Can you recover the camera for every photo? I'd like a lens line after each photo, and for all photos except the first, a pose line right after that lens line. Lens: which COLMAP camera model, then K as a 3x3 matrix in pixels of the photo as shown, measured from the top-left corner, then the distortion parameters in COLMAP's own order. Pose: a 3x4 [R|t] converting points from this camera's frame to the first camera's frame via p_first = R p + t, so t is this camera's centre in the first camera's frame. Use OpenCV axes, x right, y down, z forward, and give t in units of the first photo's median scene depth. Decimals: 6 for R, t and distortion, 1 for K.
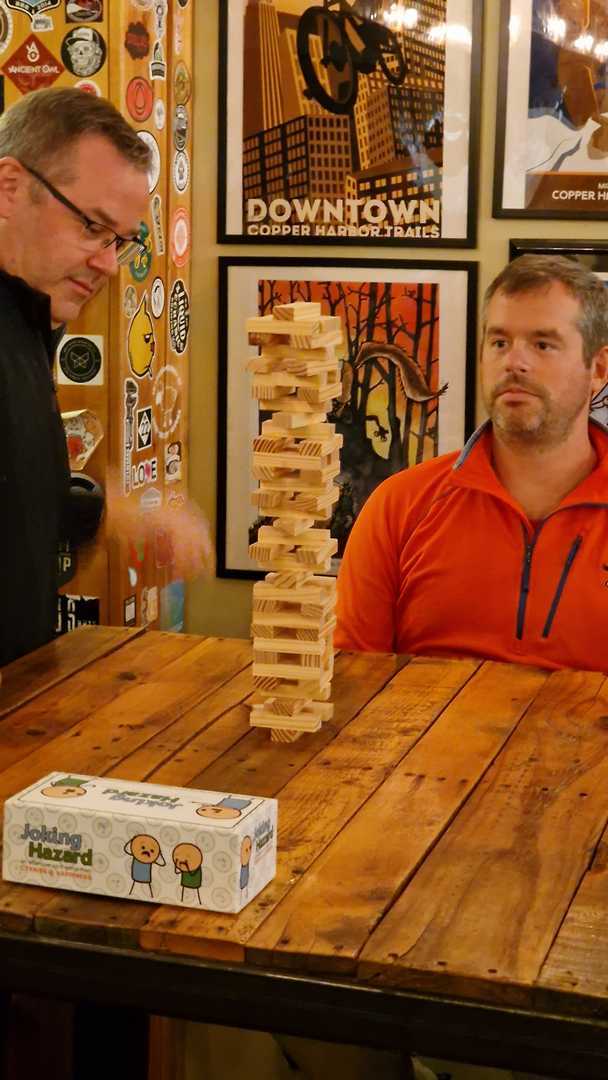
lens RADIAL K [[2057.5, 0, 304.0], [0, 2057.5, 540.0], [0, 0, 1]] dist [0.048712, 0.314554]
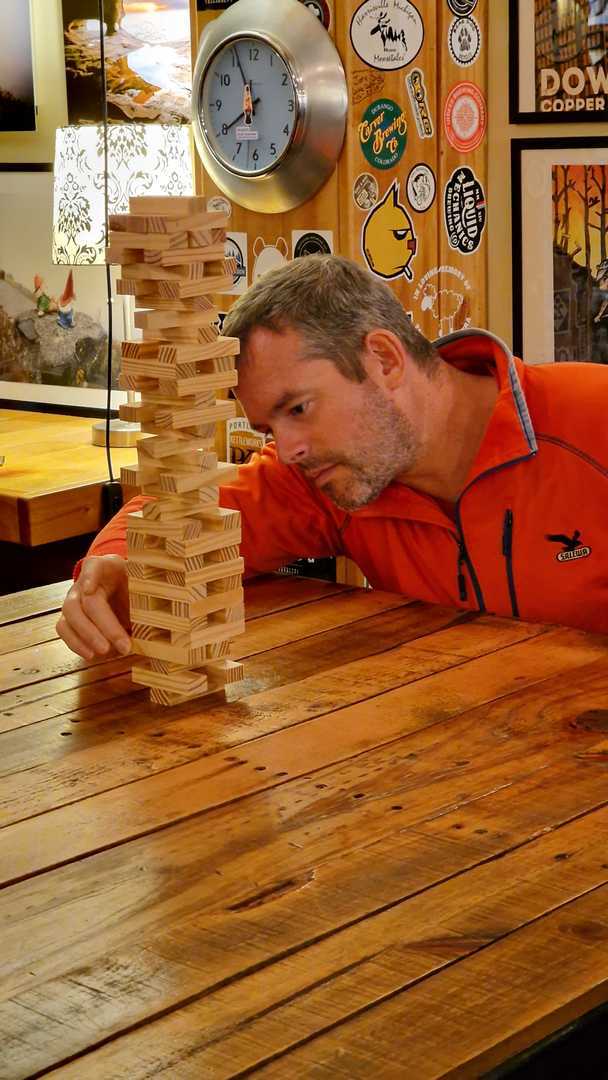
lens RADIAL K [[2057.5, 0, 304.0], [0, 2057.5, 540.0], [0, 0, 1]] dist [0.048712, 0.314554]
pose [[0.898487, 0.057615, -0.435204, 0.268822], [-0.042209, 0.998095, 0.044992, -0.005629], [0.436967, -0.022055, 0.899207, 0.185391]]
